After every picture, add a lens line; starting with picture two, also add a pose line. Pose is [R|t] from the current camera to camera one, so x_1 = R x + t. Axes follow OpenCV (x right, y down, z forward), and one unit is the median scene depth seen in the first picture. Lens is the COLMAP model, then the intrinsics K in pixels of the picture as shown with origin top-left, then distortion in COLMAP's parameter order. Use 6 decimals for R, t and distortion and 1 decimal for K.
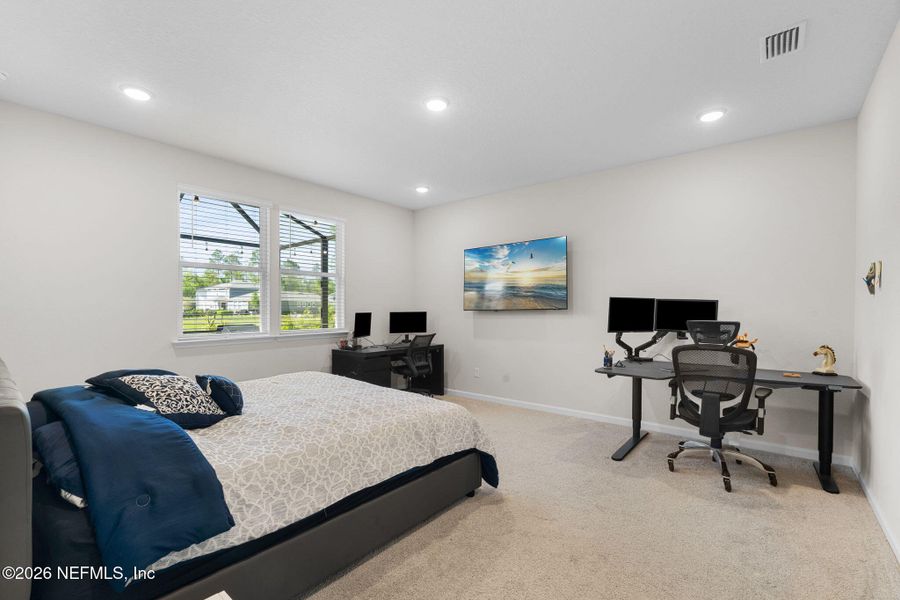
lens RADIAL K [[404.8, 0, 449.8], [0, 404.8, 301.2], [0, 0, 1]] dist [-0.000624, 0.000459]
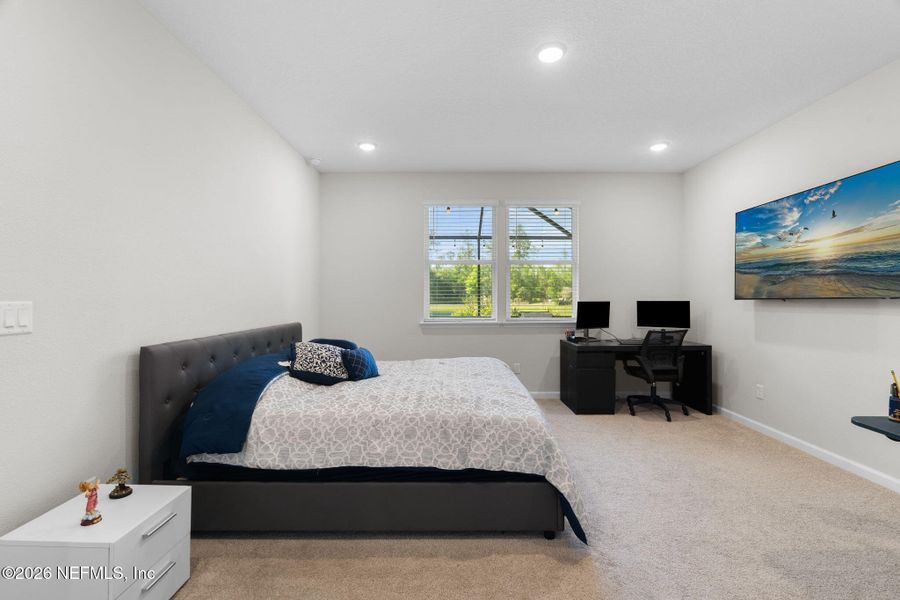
lens RADIAL K [[404.9, 0, 449.6], [0, 404.9, 281.4], [0, 0, 1]] dist [-0.002322, 0.000214]
pose [[0.629591, -0.031441, -0.776290, 0.471416], [0.015728, 0.999492, -0.027725, 0.005789], [0.776768, 0.005246, 0.629766, 0.306537]]
